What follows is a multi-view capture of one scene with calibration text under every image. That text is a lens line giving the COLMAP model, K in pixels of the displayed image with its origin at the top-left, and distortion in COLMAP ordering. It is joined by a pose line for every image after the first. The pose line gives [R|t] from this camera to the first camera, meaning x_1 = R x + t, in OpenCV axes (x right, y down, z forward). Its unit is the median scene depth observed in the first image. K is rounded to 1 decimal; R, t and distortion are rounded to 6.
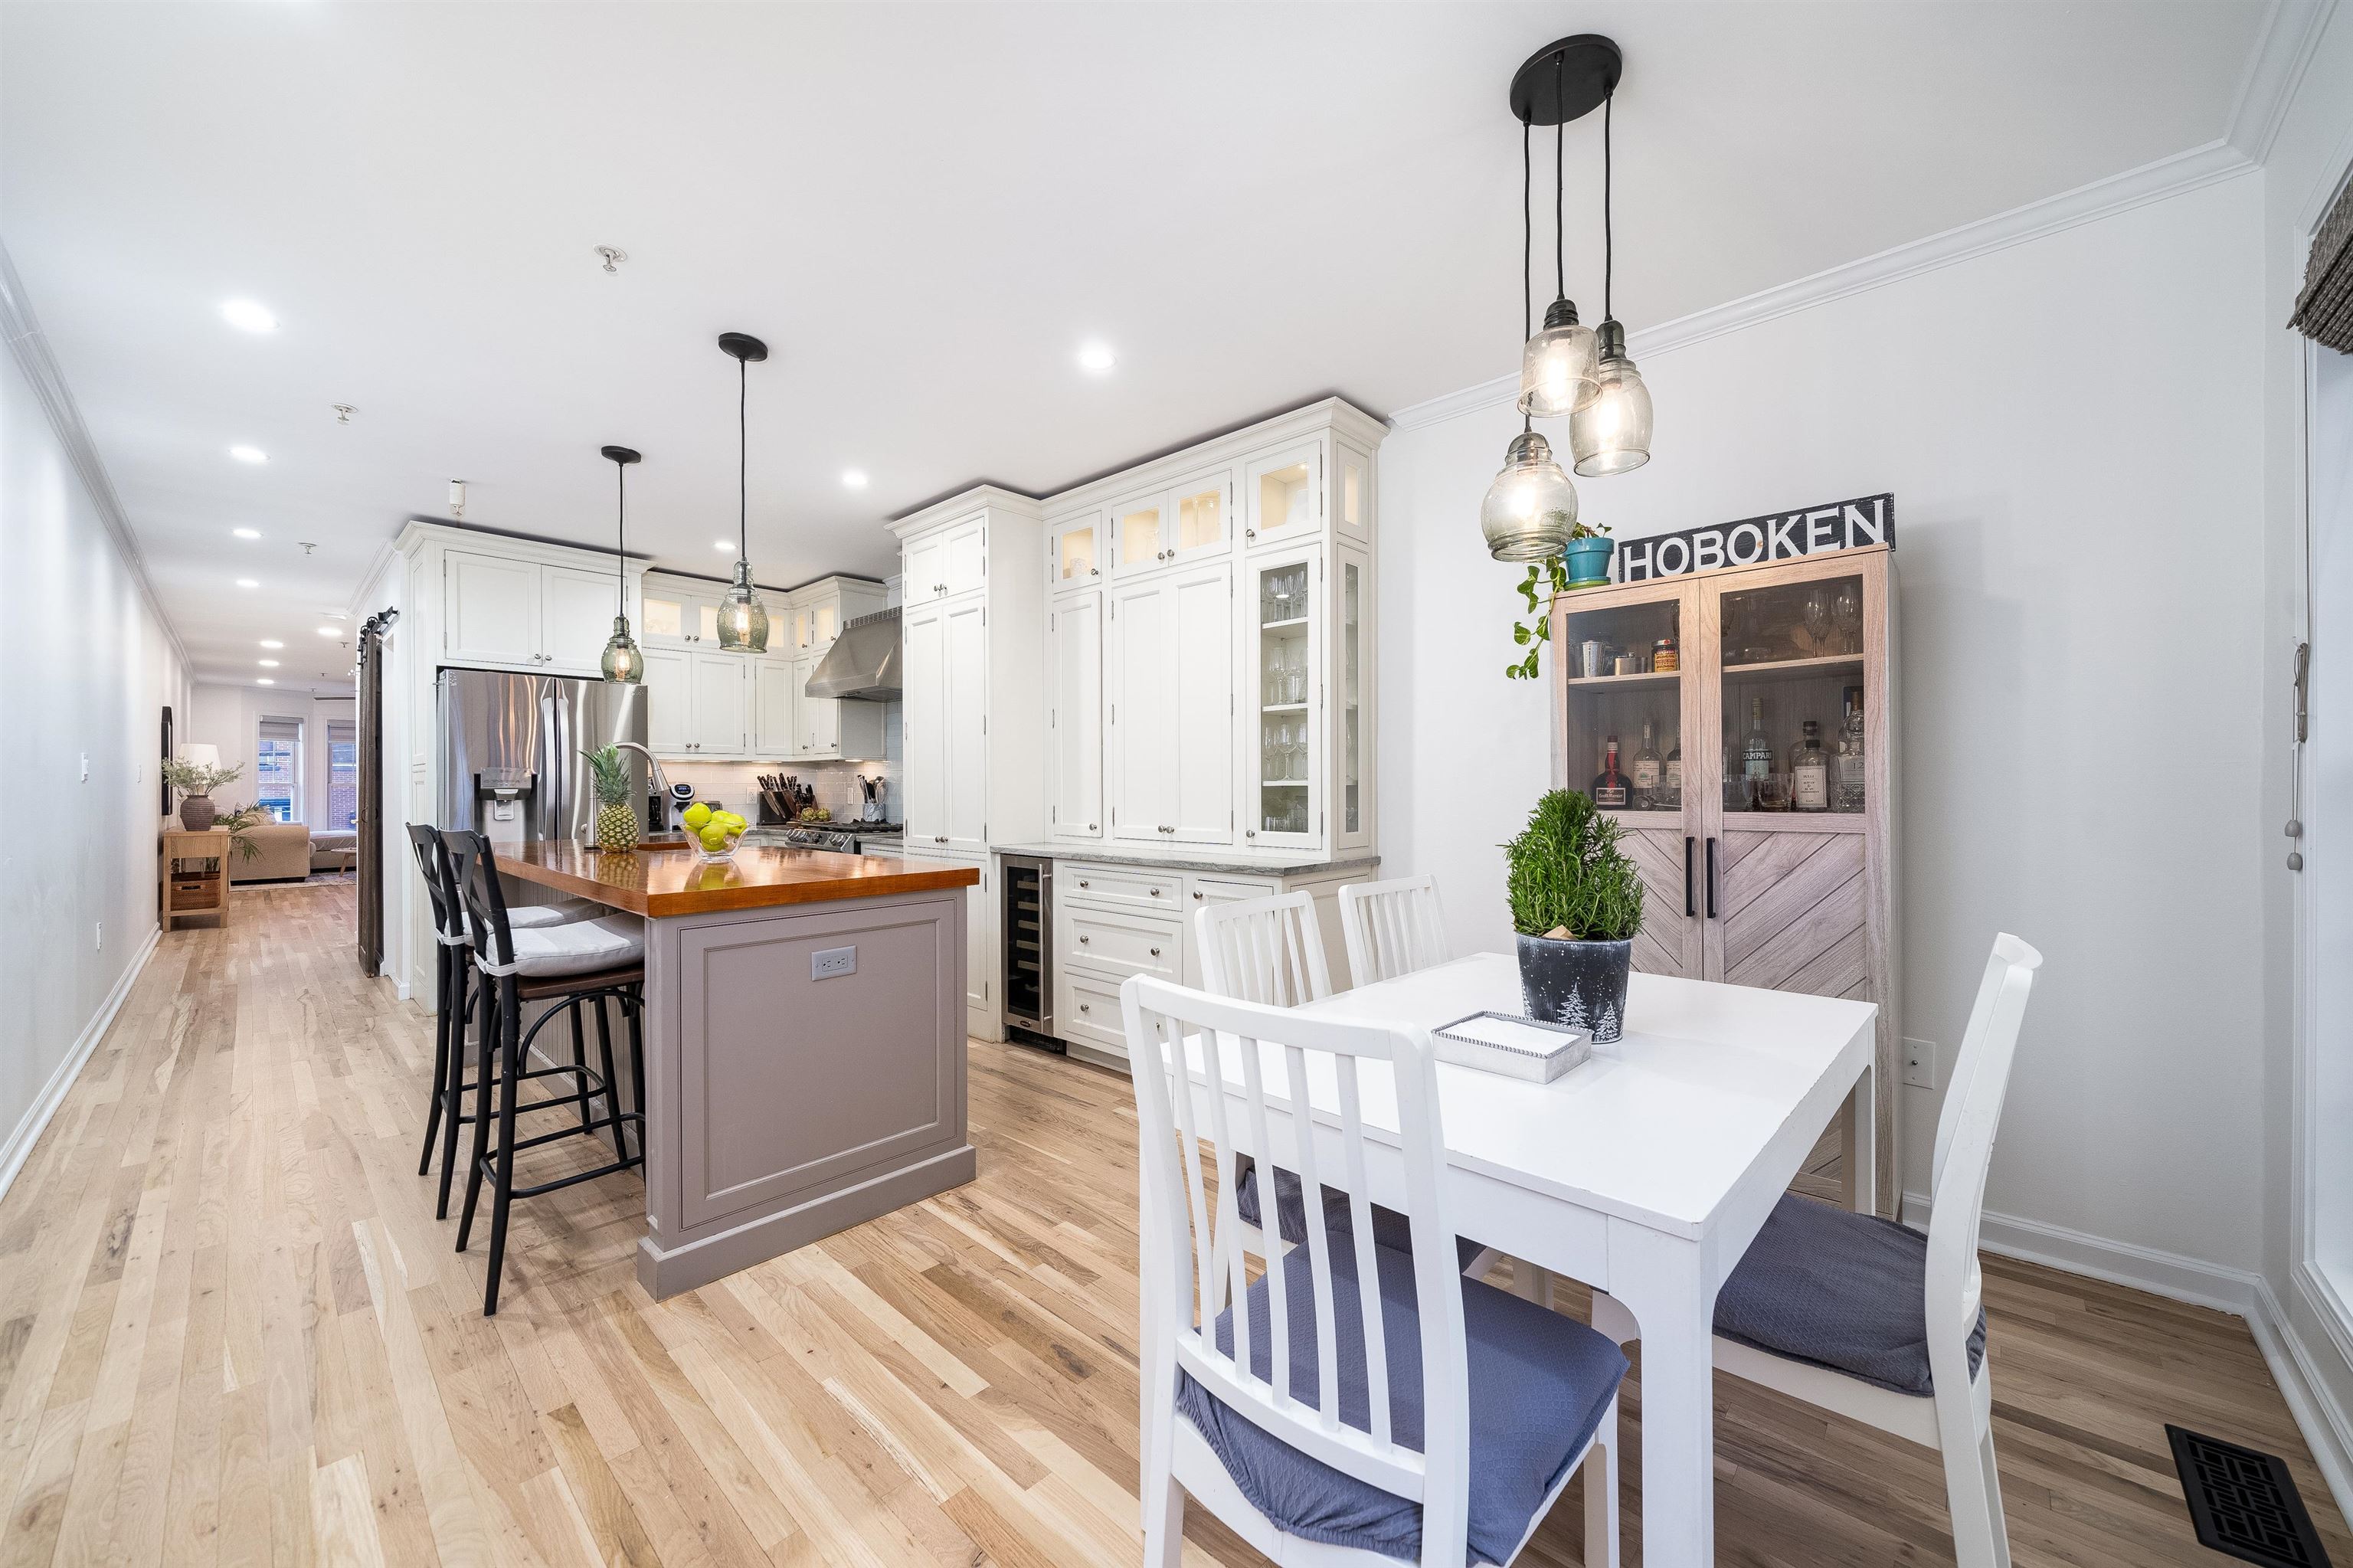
lens RADIAL K [[868.8, 0, 1176.5], [0, 868.8, 784.0], [0, 0, 1]] dist [-0.001537, -0.000225]
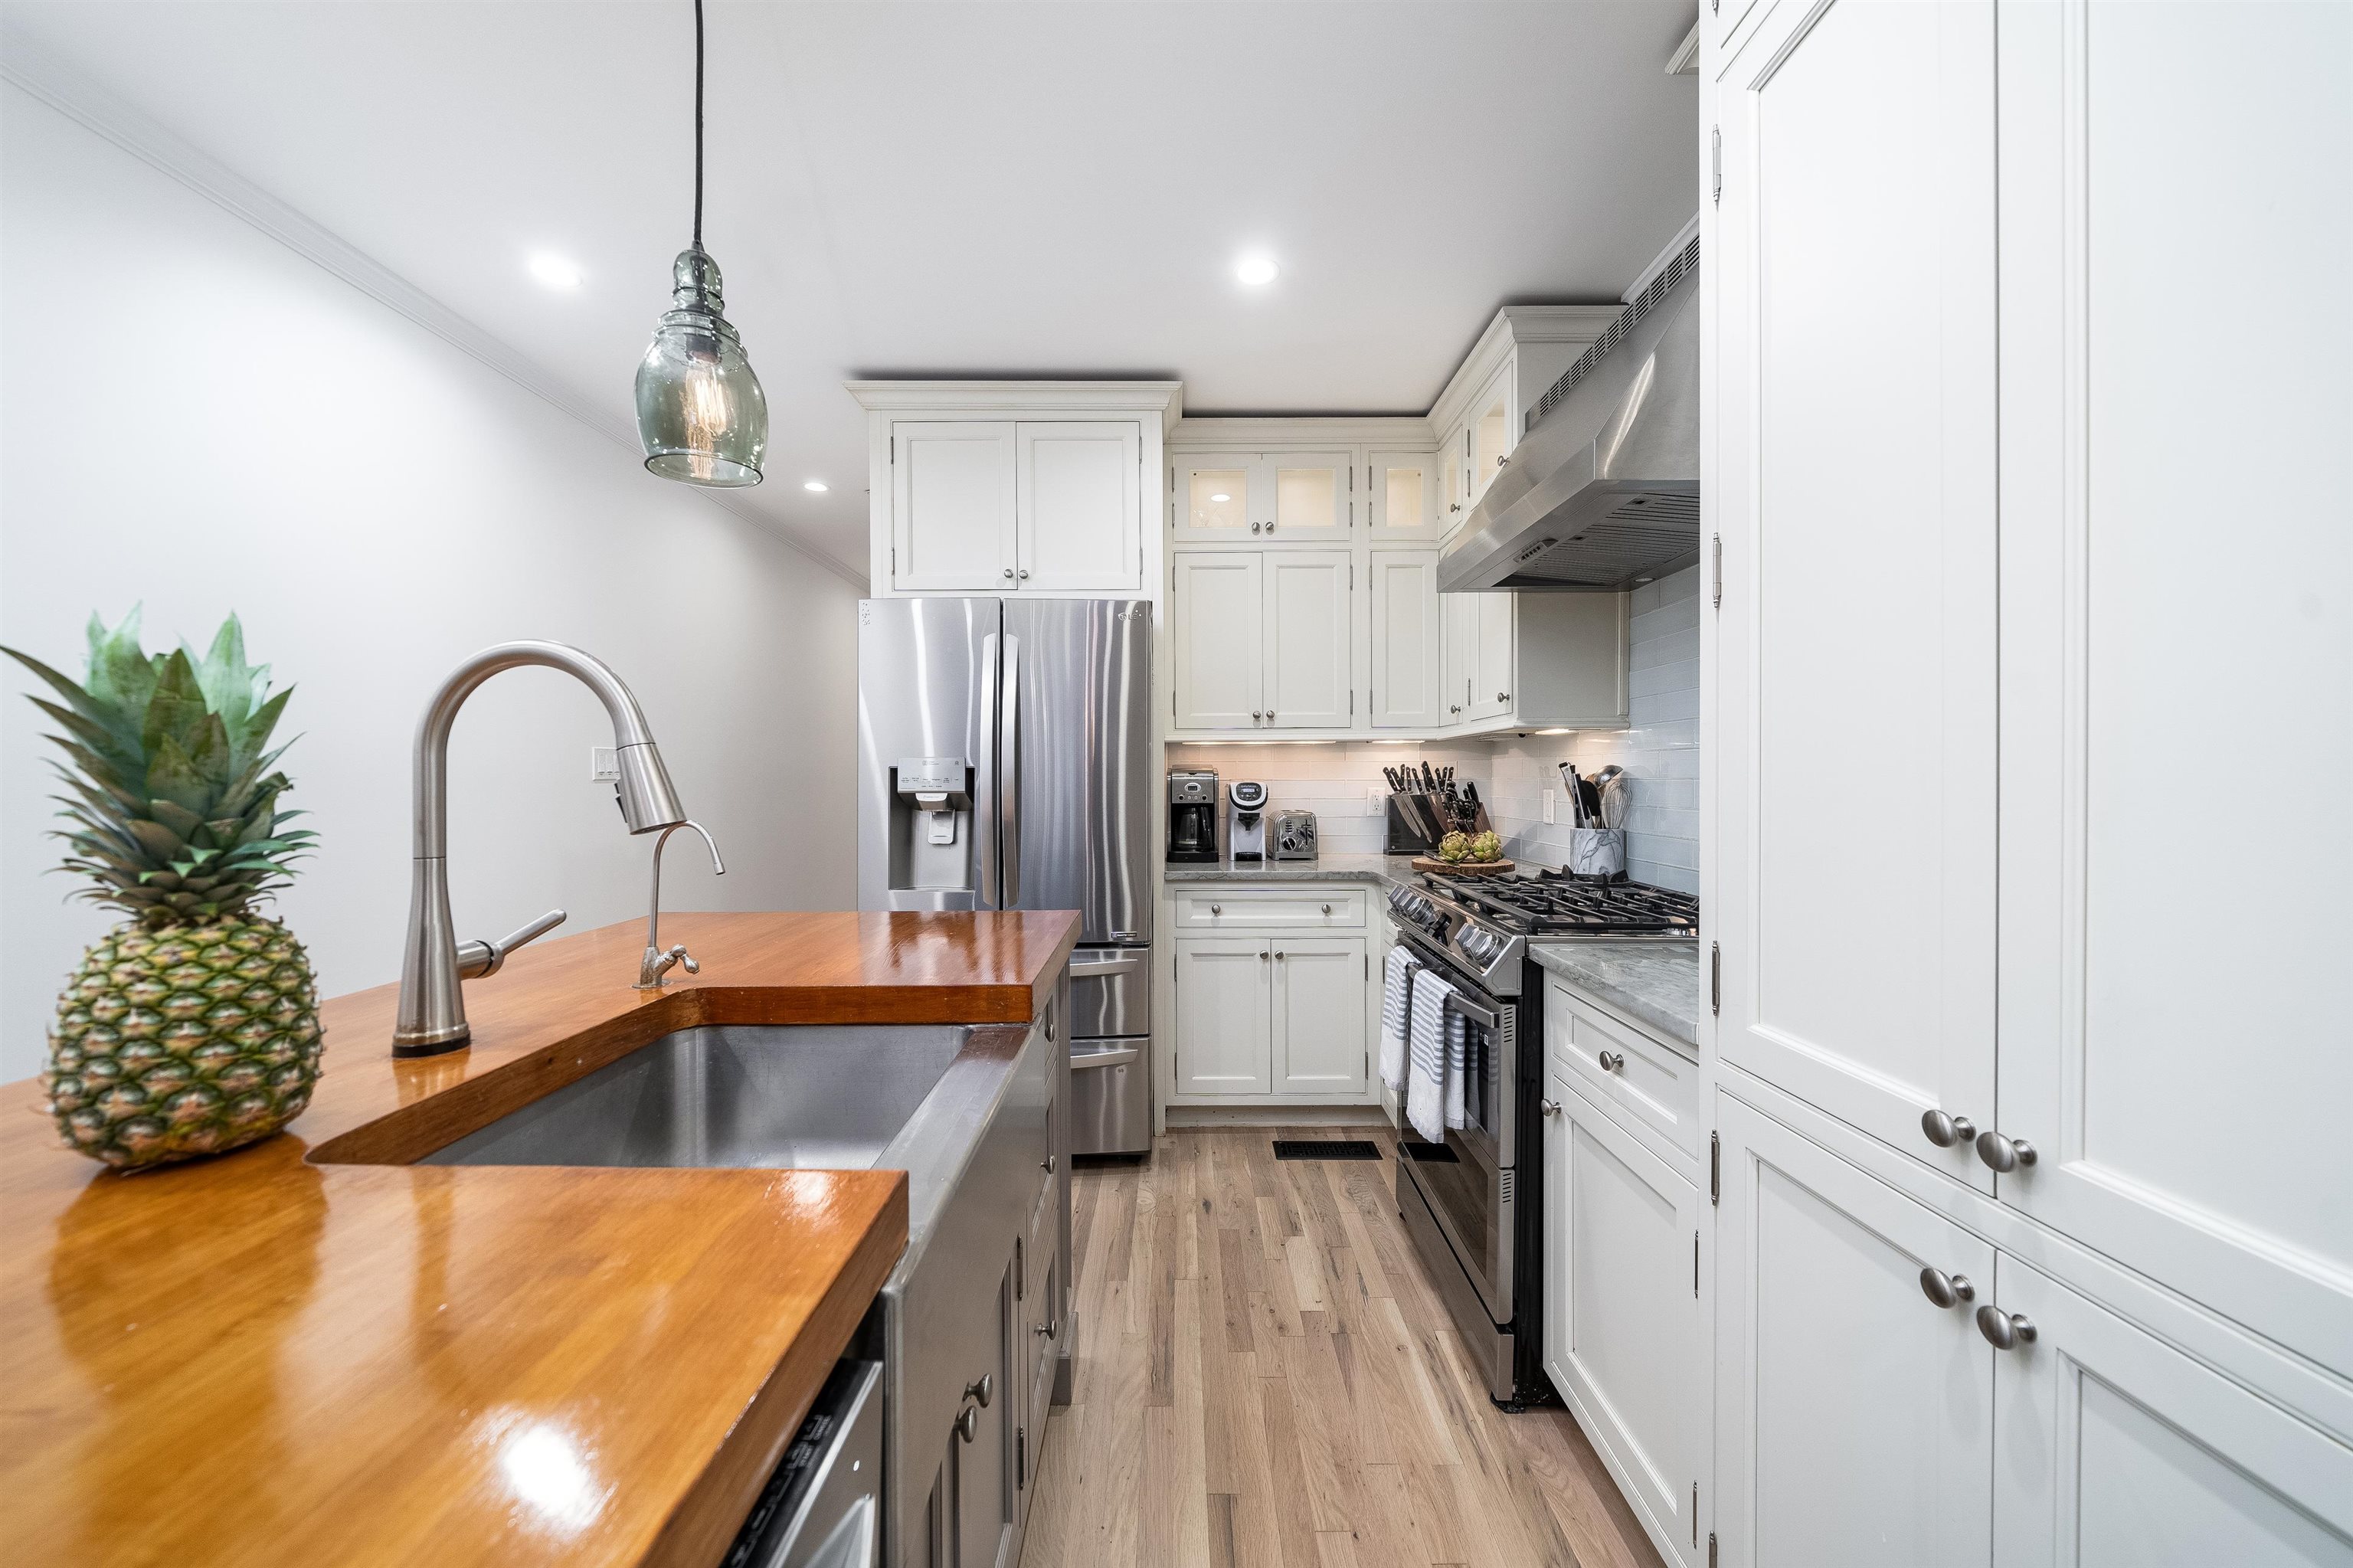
lens RADIAL K [[836.0, 0, 1172.8], [0, 836.0, 787.8], [0, 0, 1]] dist [-0.001530, -0.000056]
pose [[0.678530, 0.009149, -0.734515, -0.244004], [0.001673, 0.999901, 0.014000, -0.005390], [0.734570, -0.010729, 0.678448, 0.736047]]
